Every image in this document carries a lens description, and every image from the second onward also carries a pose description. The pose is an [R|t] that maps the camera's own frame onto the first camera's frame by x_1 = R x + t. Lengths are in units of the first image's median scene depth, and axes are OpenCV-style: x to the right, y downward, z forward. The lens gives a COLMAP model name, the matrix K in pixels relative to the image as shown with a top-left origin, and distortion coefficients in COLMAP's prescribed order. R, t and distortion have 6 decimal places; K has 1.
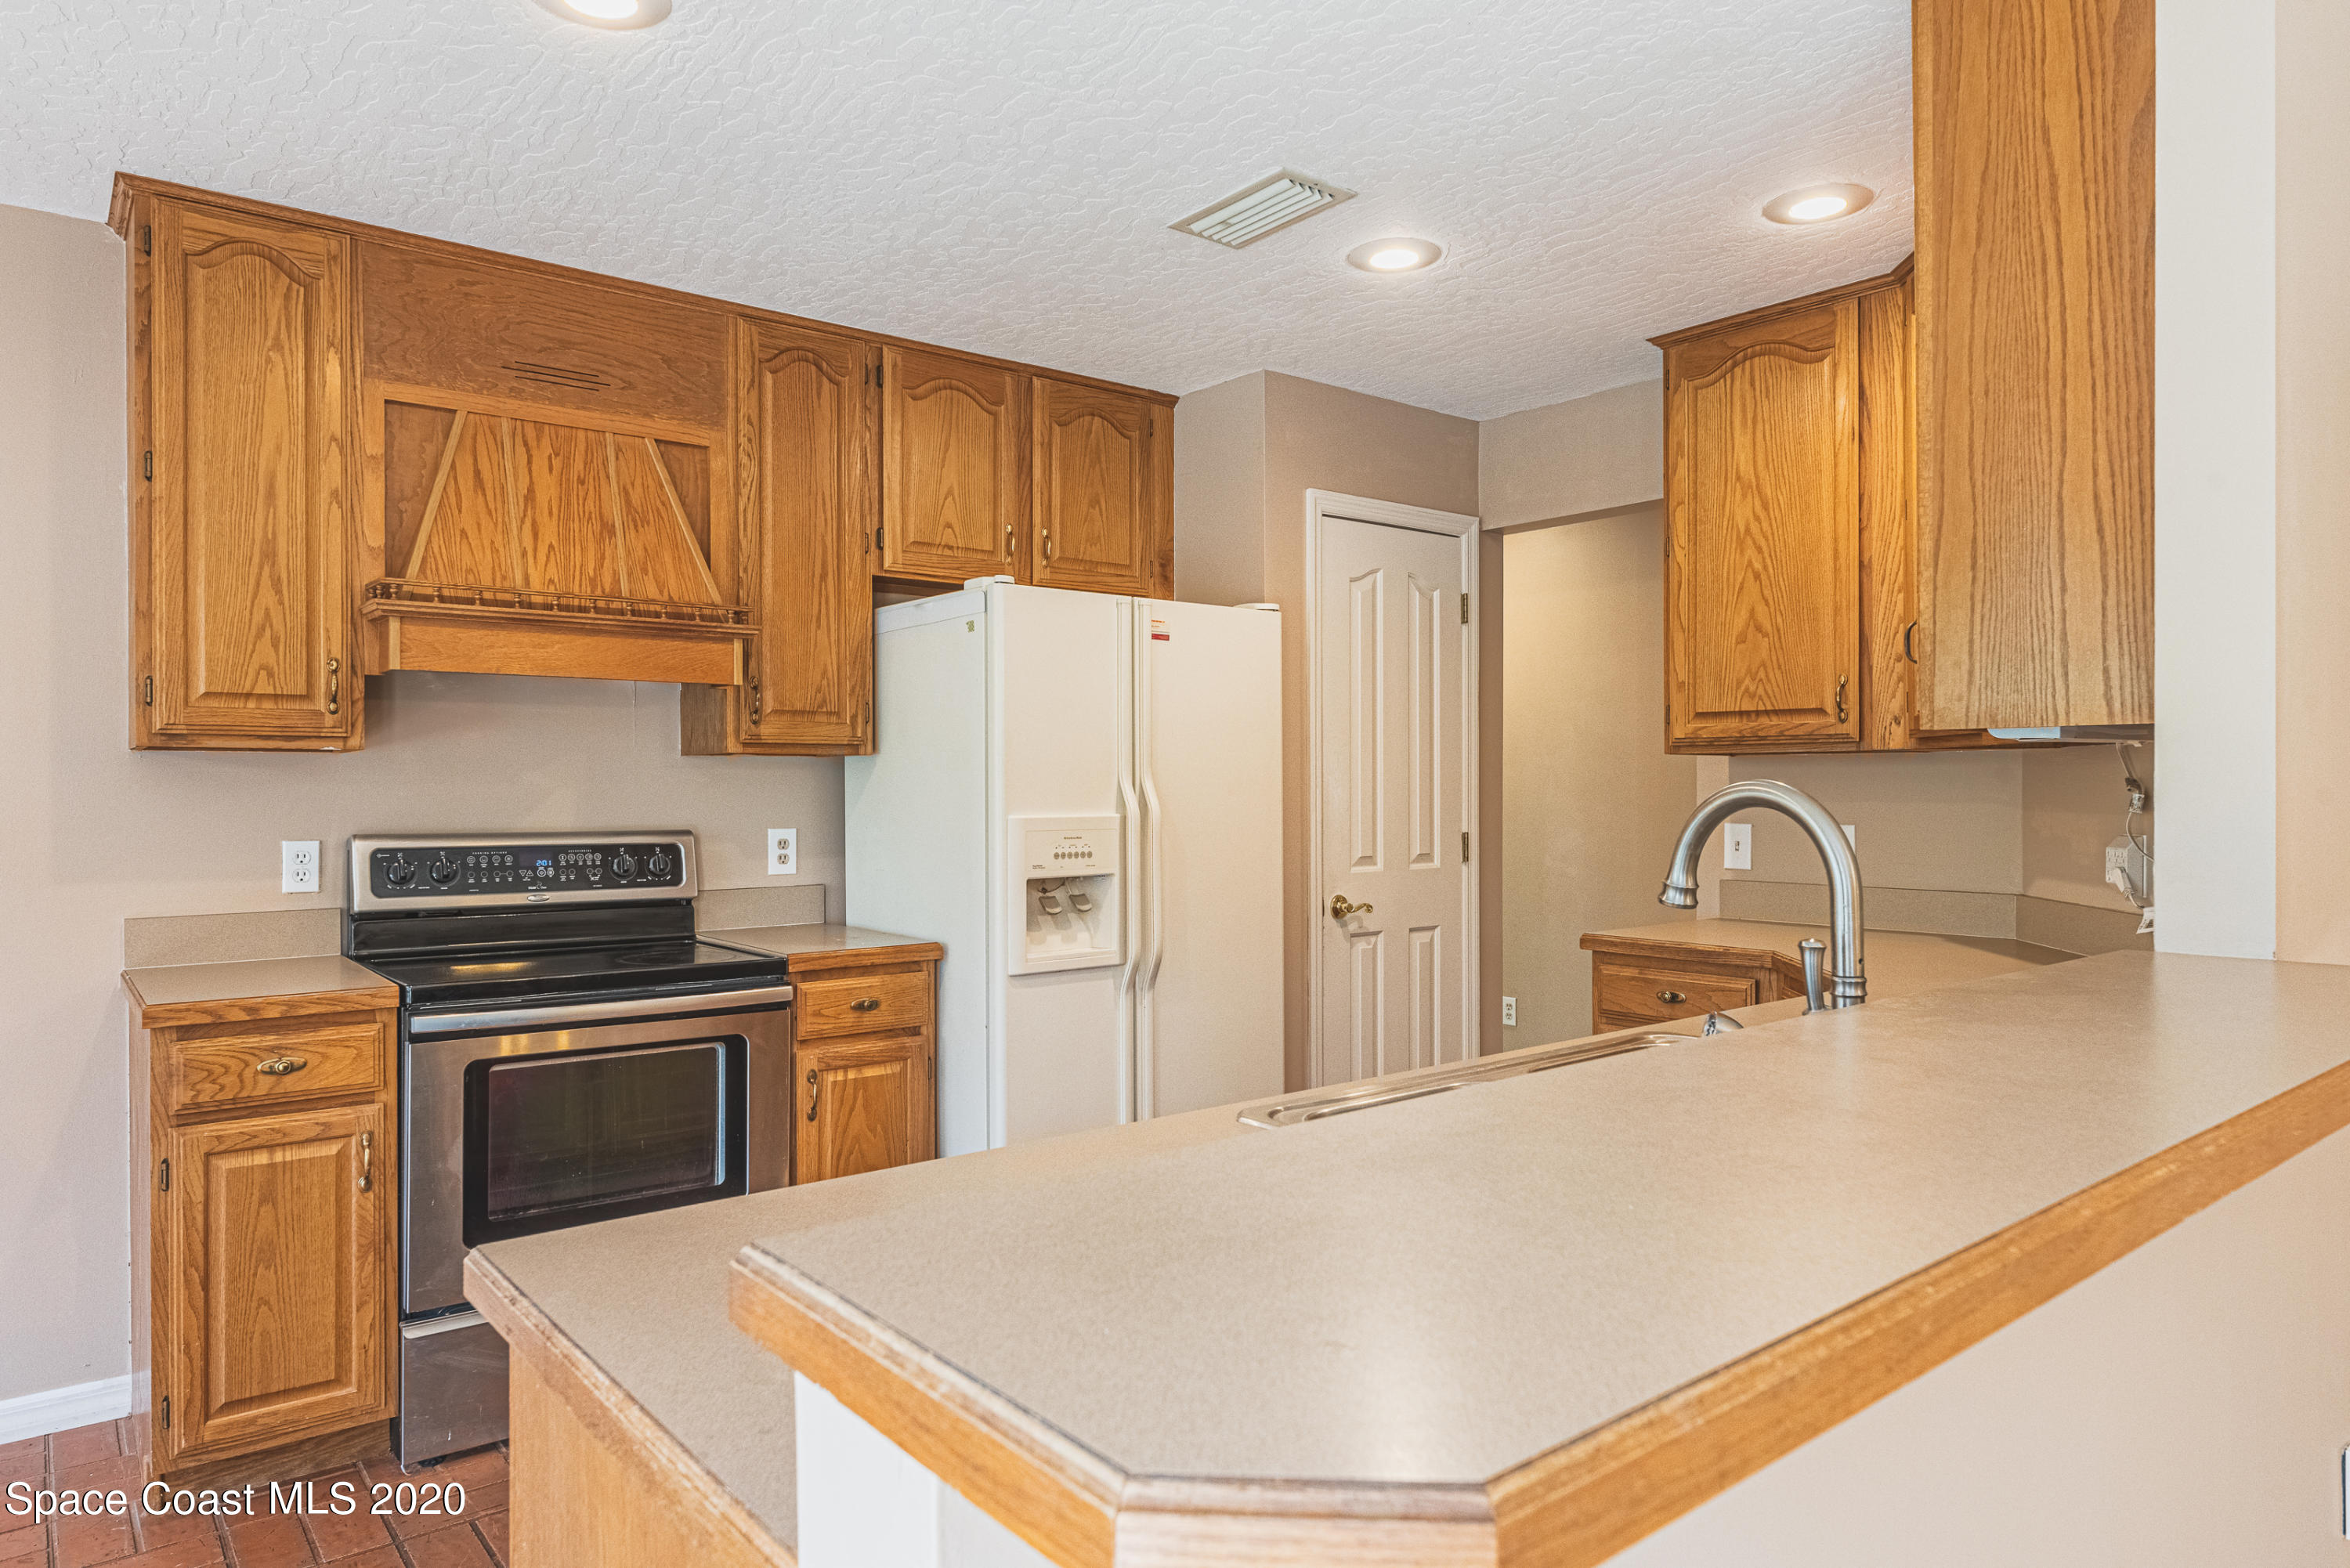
lens RADIAL K [[1395.2, 0, 1159.9], [0, 1395.2, 787.9], [0, 0, 1]] dist [0.007201, -0.008525]
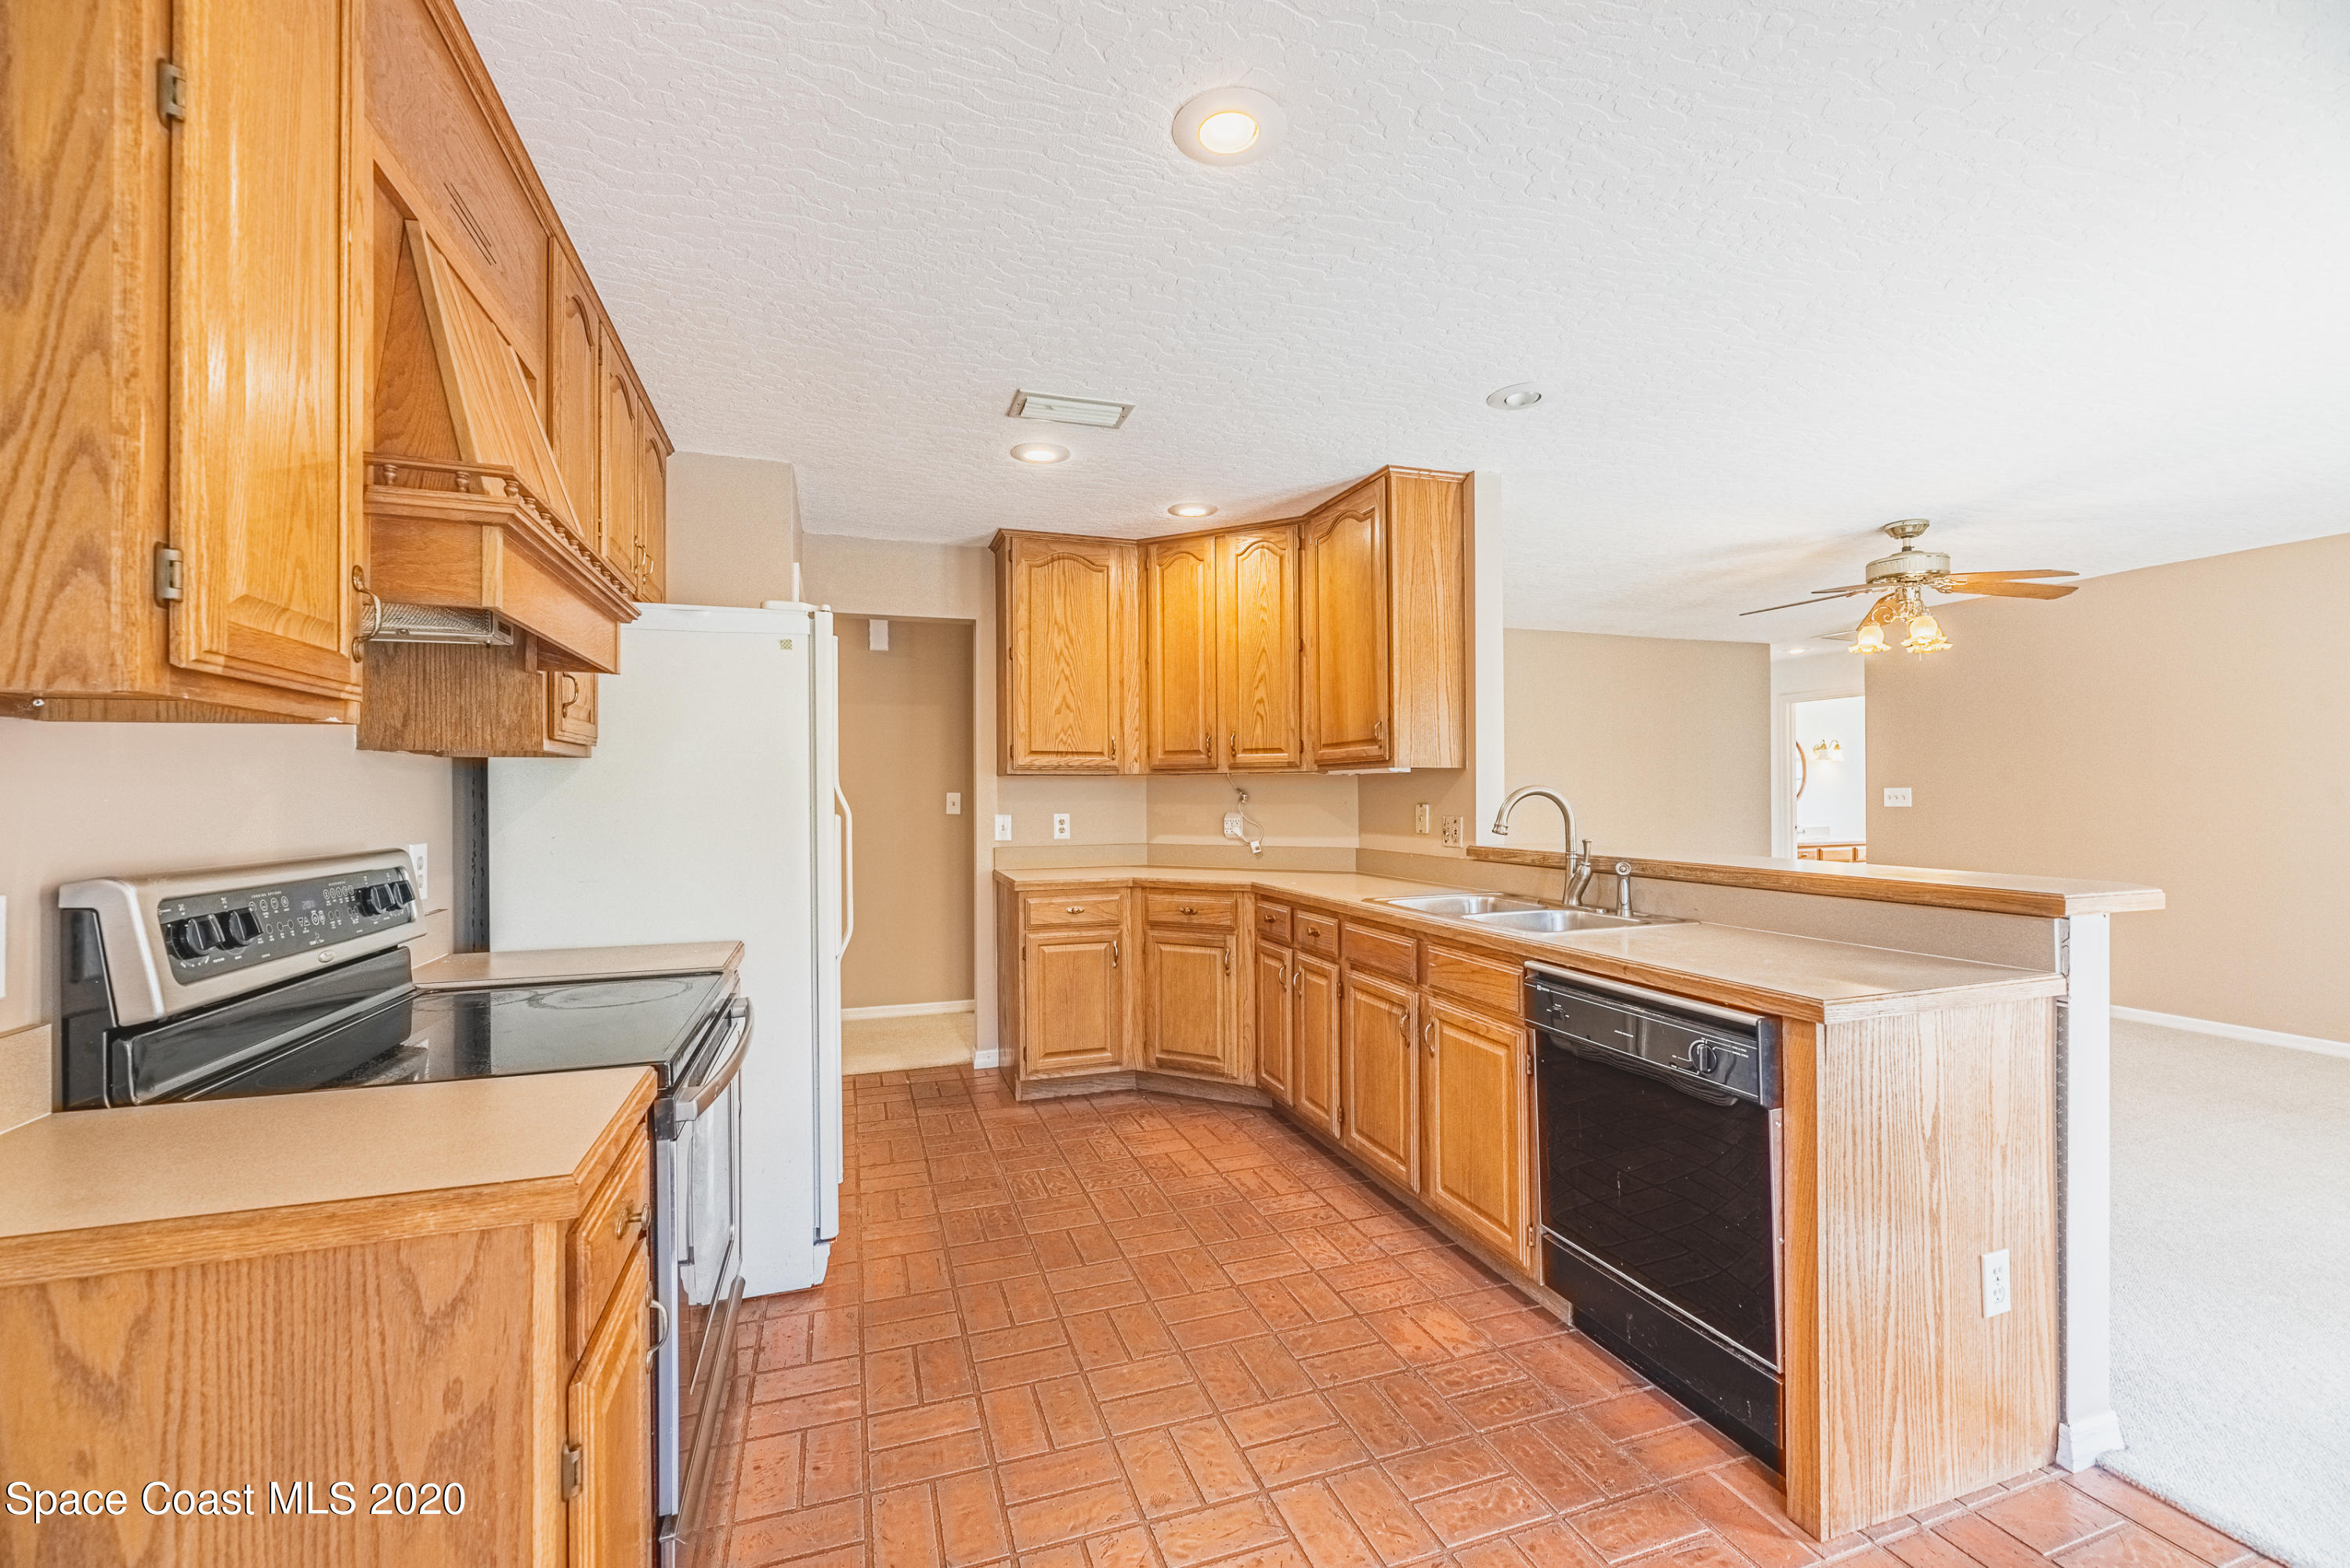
lens RADIAL K [[953.4, 0, 1122.0], [0, 953.4, 790.1], [0, 0, 1]] dist [-0.000002, -0.001290]
pose [[0.374826, 0.004346, 0.927085, -0.761894], [0.005673, 0.999960, -0.006981, 0.005023], [-0.927078, 0.007876, 0.374787, 0.500152]]
